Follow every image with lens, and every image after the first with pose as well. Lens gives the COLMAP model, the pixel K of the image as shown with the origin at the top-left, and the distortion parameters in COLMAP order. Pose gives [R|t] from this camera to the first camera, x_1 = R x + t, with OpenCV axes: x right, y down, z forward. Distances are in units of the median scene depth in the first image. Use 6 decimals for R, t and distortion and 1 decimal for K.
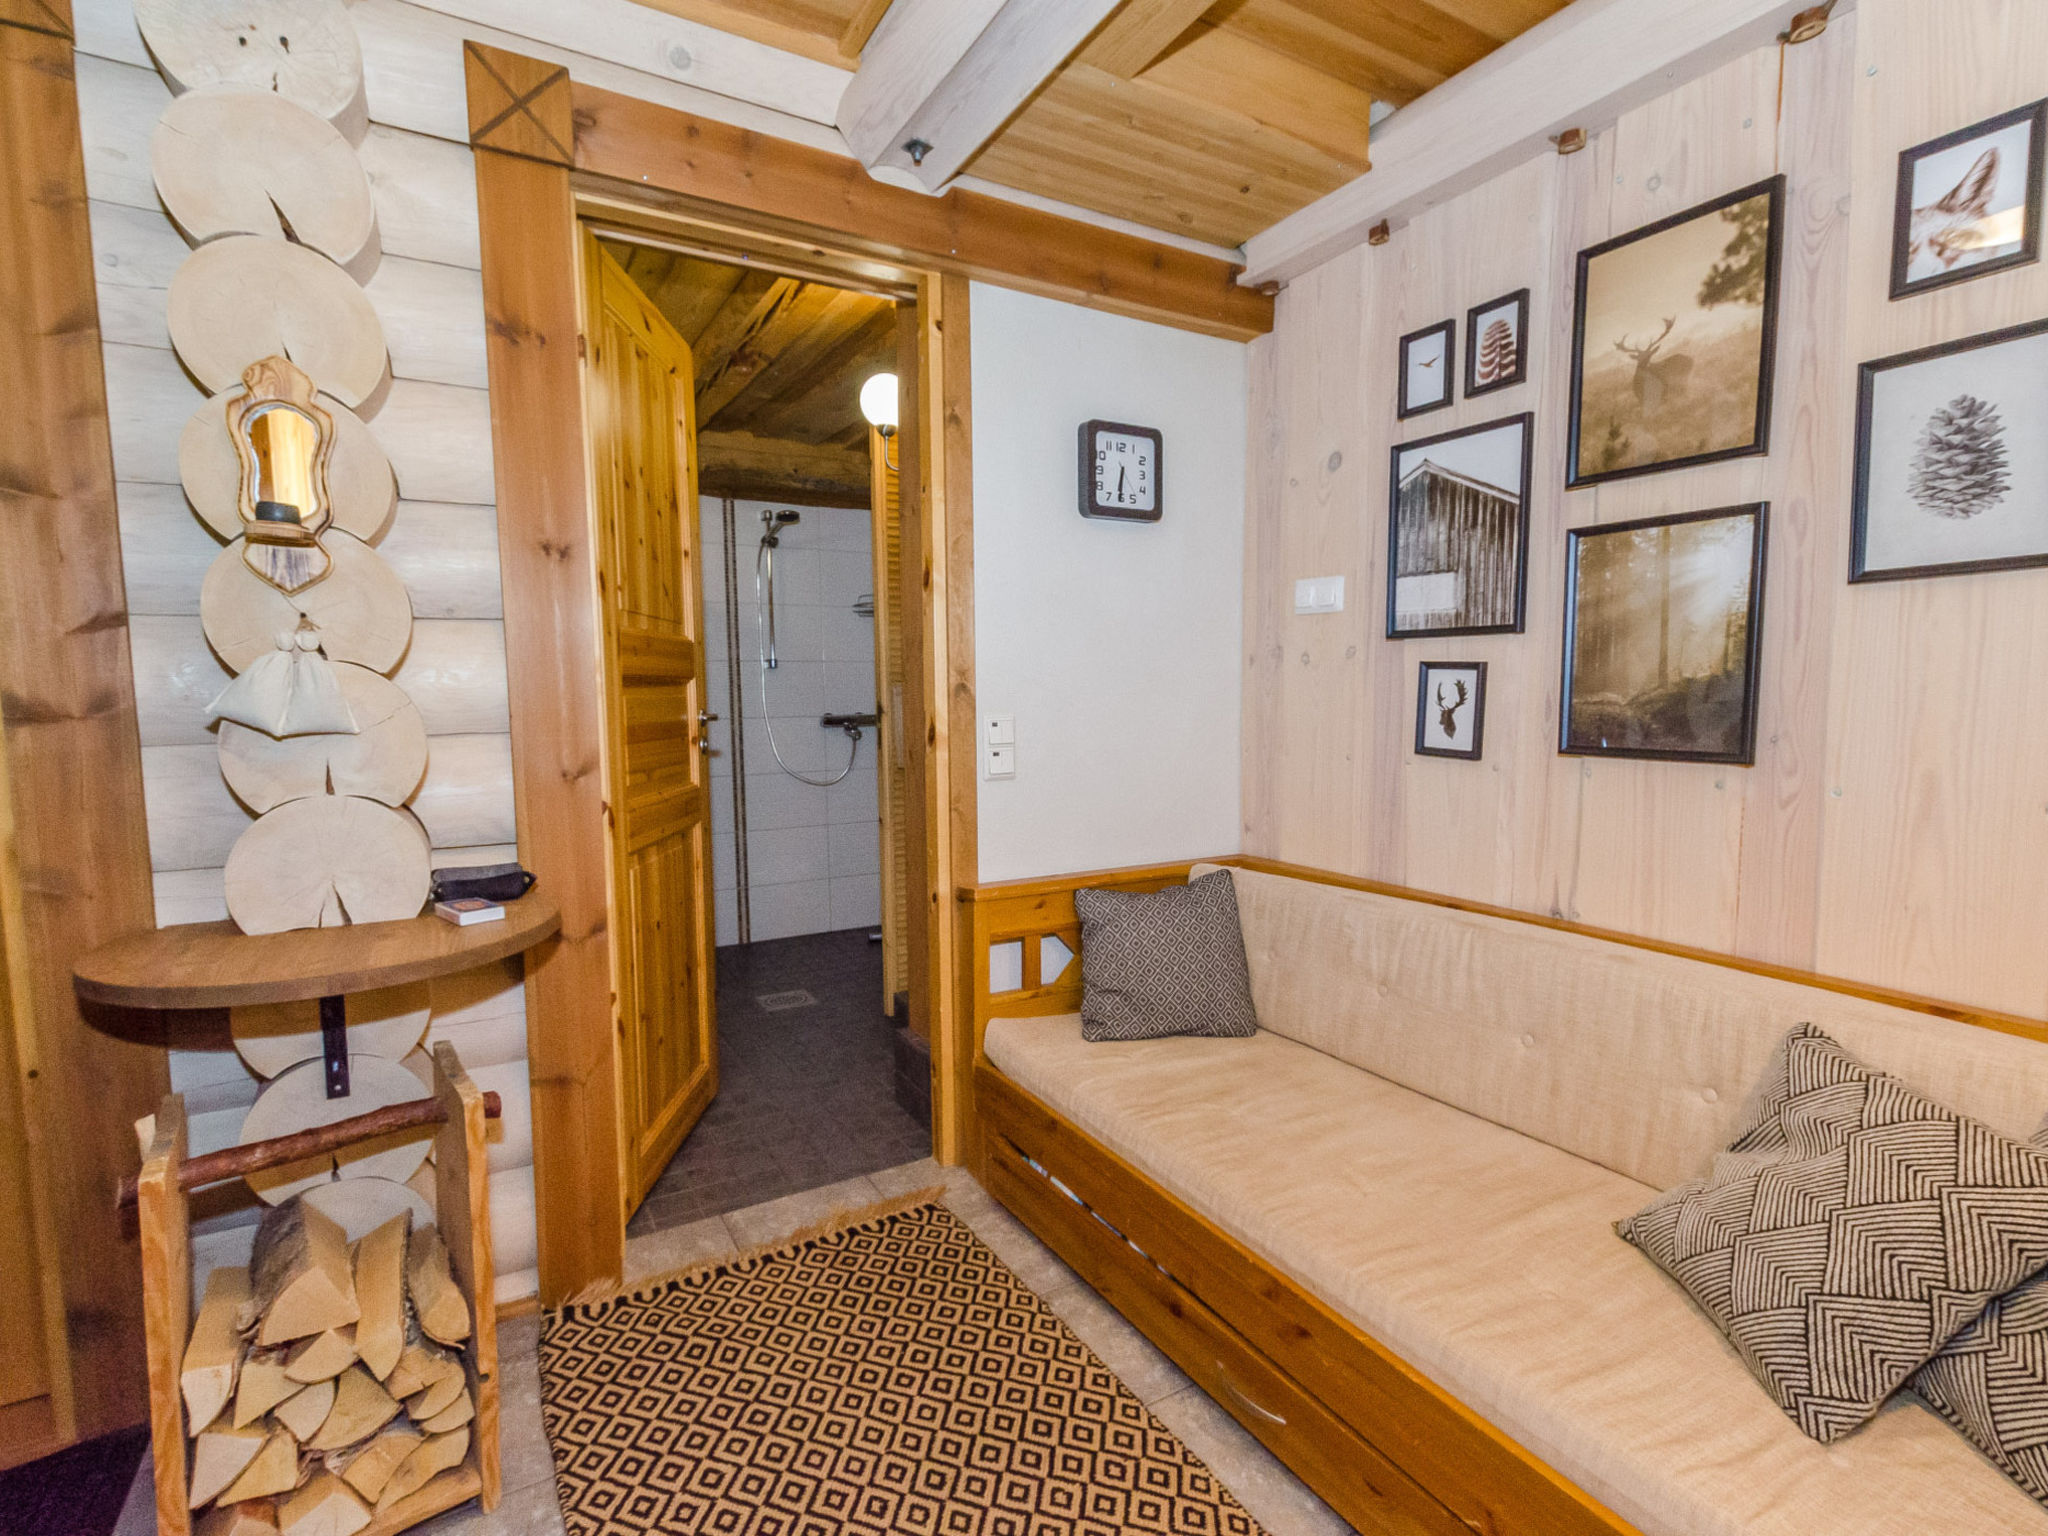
lens RADIAL K [[966.3, 0, 1024.0], [0, 966.3, 768.0], [0, 0, 1]] dist [0.000873, -0.000291]
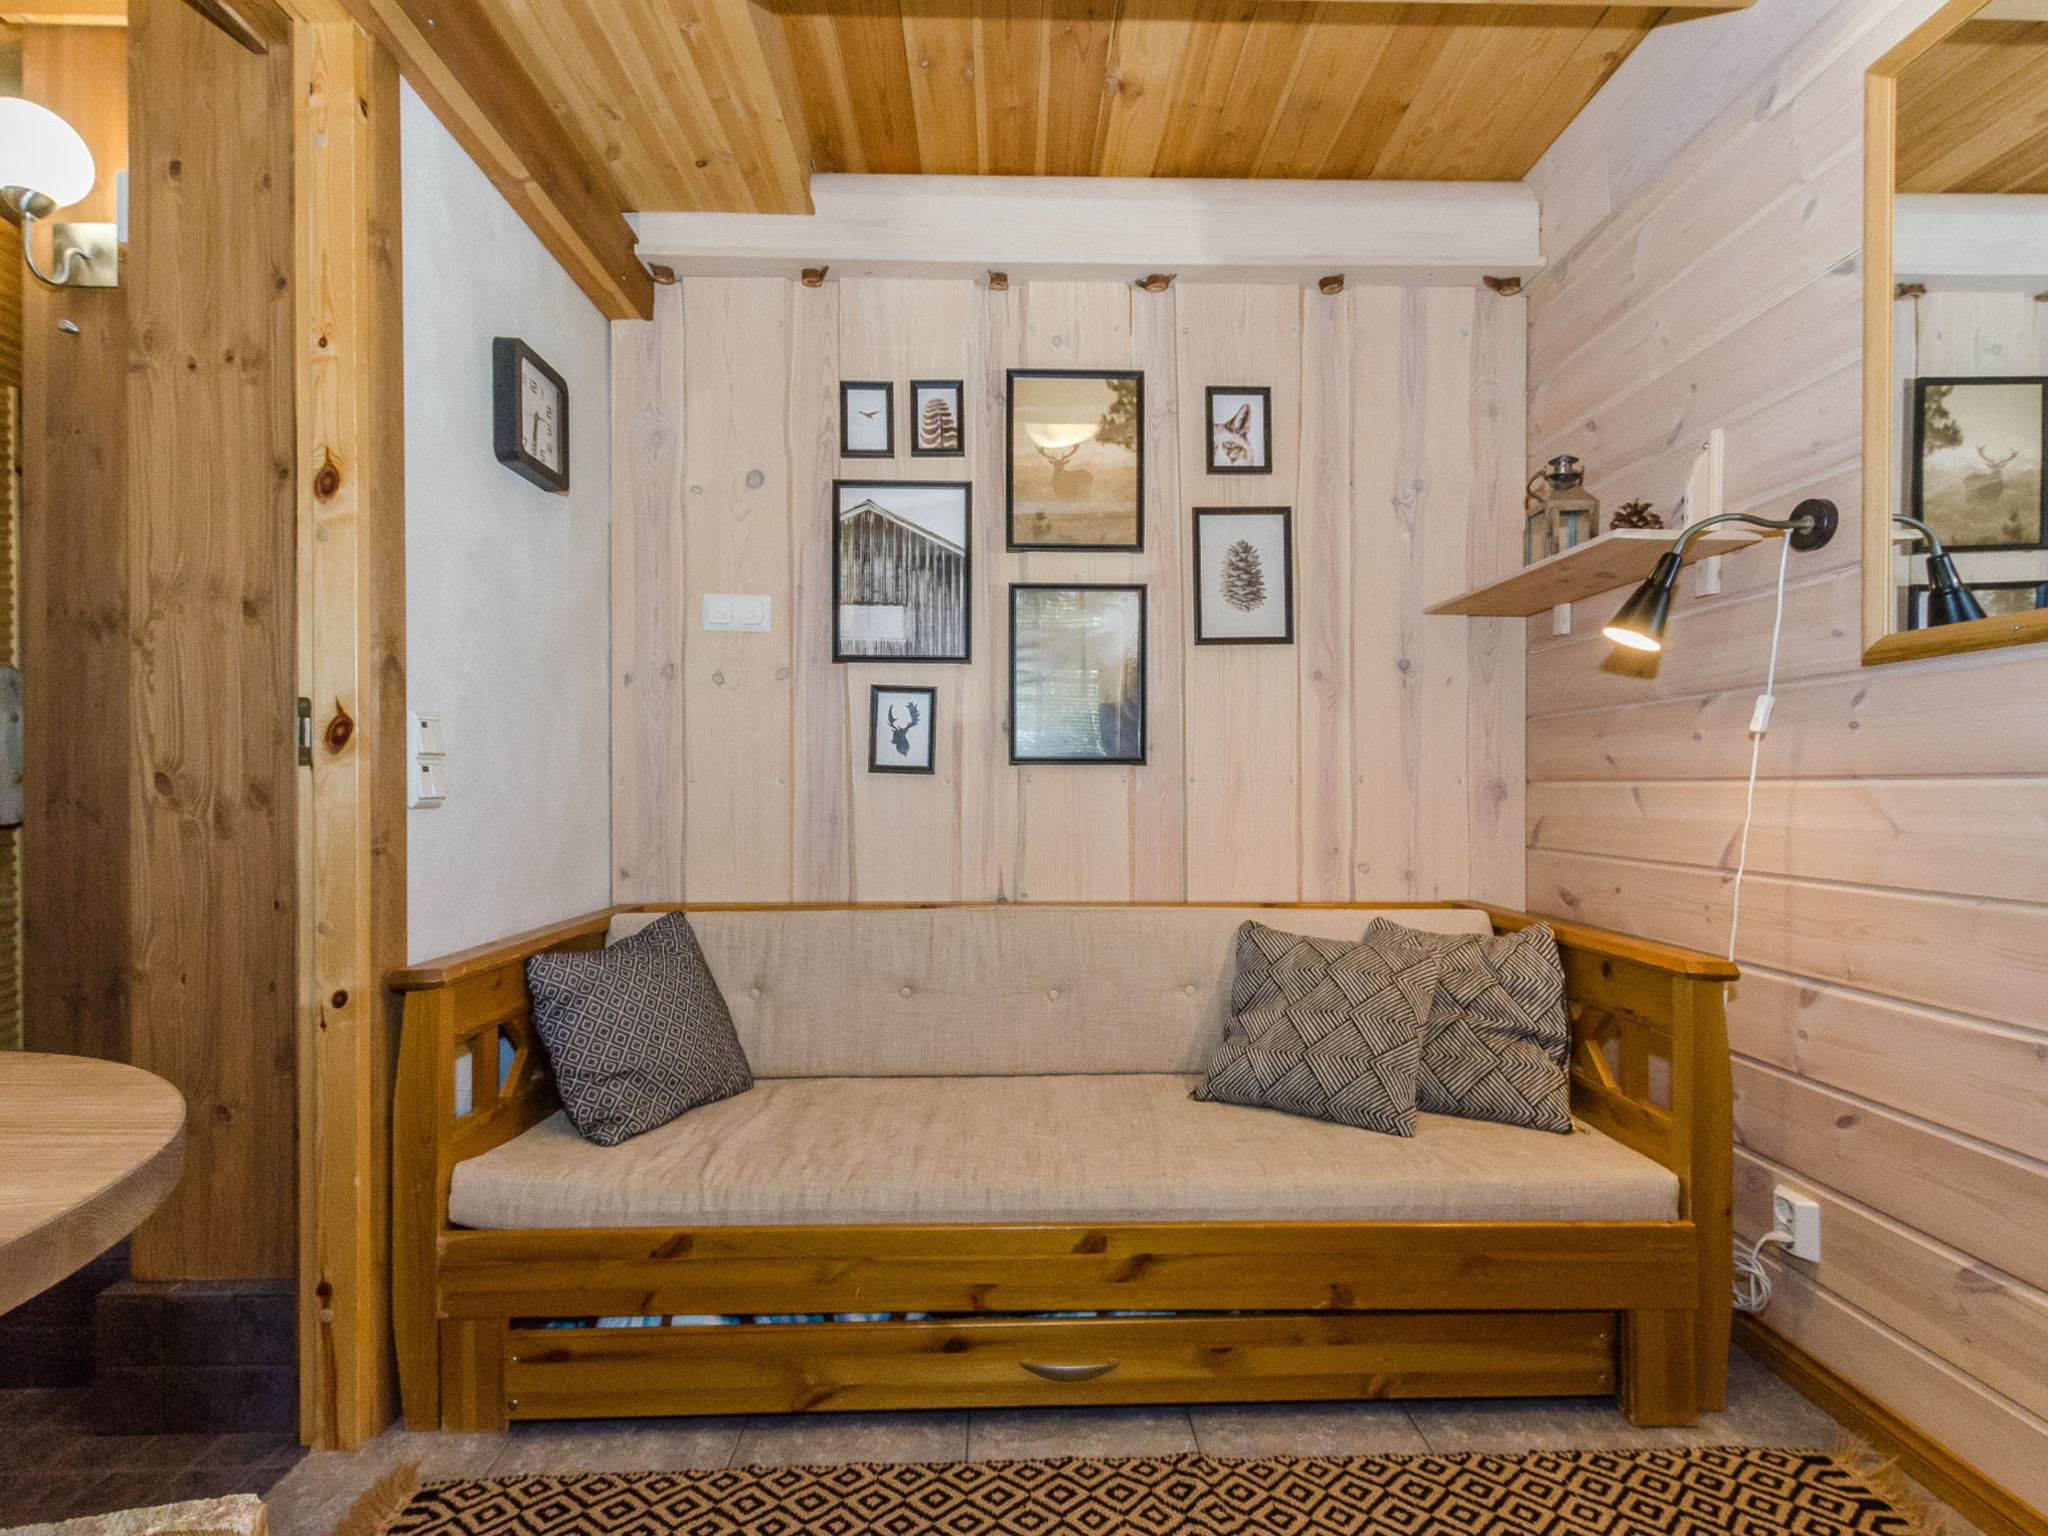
lens RADIAL K [[996.9, 0, 1028.5], [0, 996.9, 779.6], [0, 0, 1]] dist [-0.000526, 0.000160]
pose [[0.486526, 0.011281, 0.873593, -0.485679], [0.067669, 0.996426, -0.050554, 0.063967], [-0.871041, 0.083711, 0.484024, 0.340059]]
